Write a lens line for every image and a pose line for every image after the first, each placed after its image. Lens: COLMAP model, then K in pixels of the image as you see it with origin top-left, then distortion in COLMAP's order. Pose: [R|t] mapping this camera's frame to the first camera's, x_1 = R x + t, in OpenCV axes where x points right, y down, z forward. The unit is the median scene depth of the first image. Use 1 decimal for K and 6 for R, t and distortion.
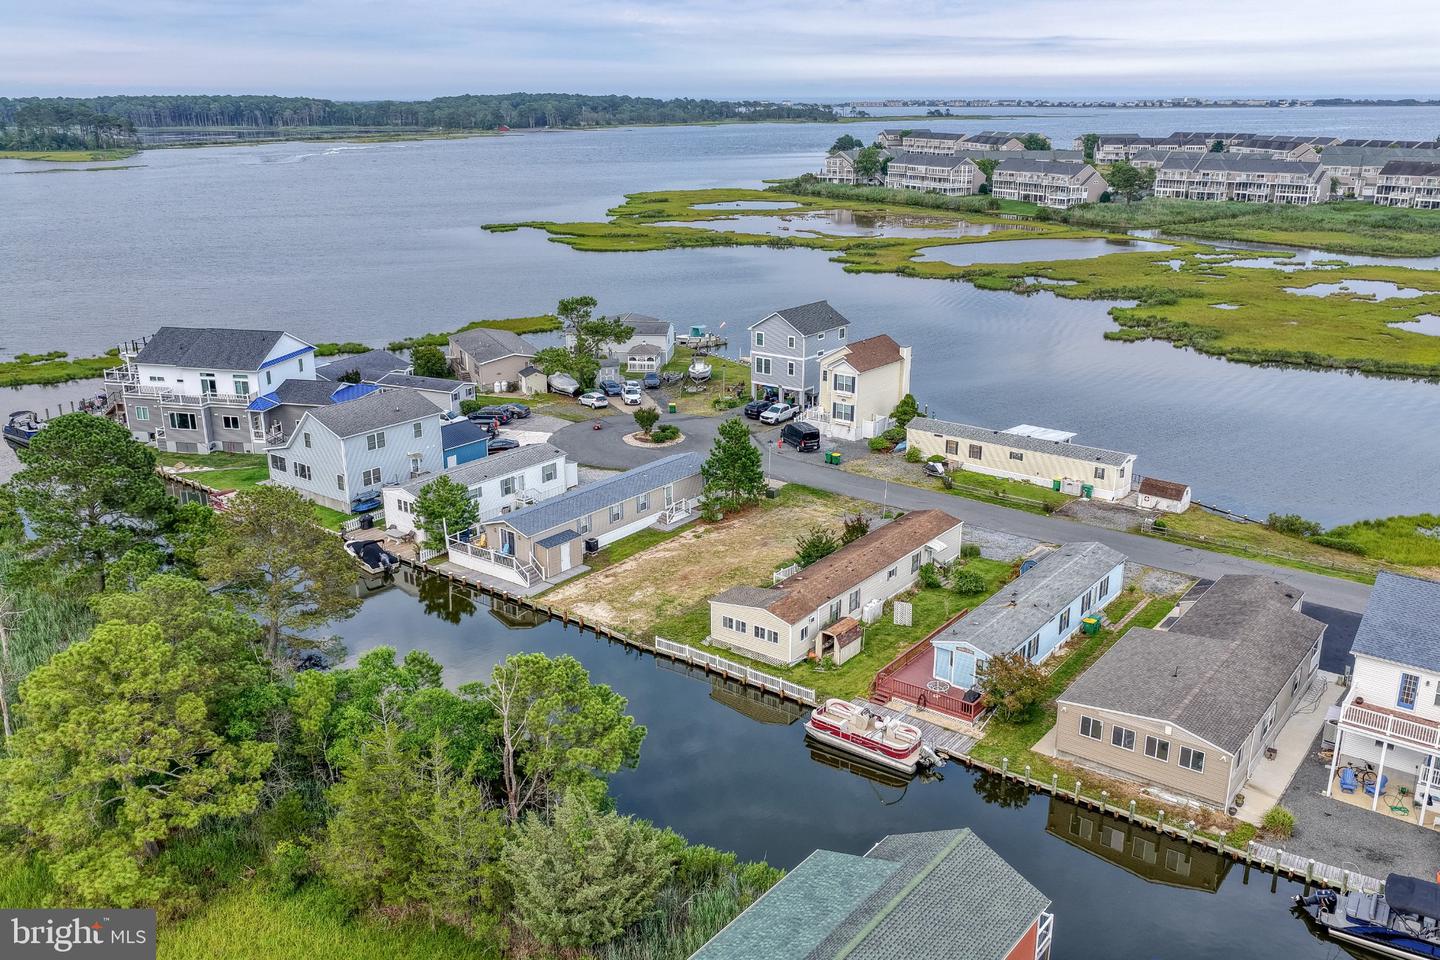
lens RADIAL K [[1201.3, 0, 720.0], [0, 1201.3, 480.0], [0, 0, 1]] dist [-0.014209, 0.037427]
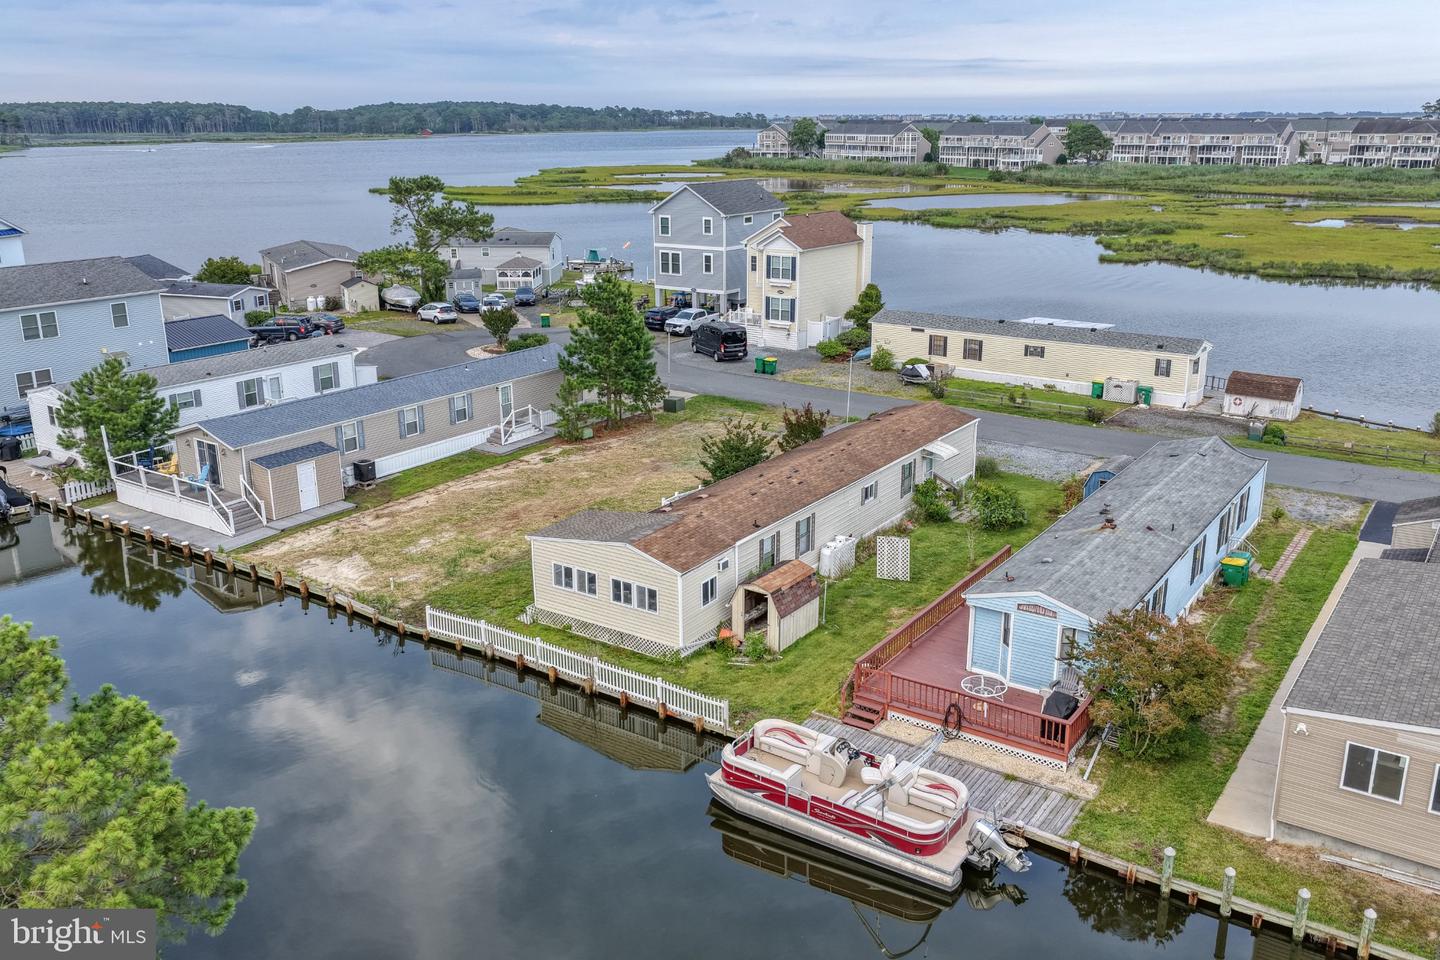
lens RADIAL K [[1201.3, 0, 720.0], [0, 1201.3, 480.0], [0, 0, 1]] dist [-0.014209, 0.037427]
pose [[0.998632, -0.017876, 0.049138, 0.033476], [0.018627, 0.999716, -0.014858, 0.058322], [-0.048858, 0.015753, 0.998681, 0.323554]]
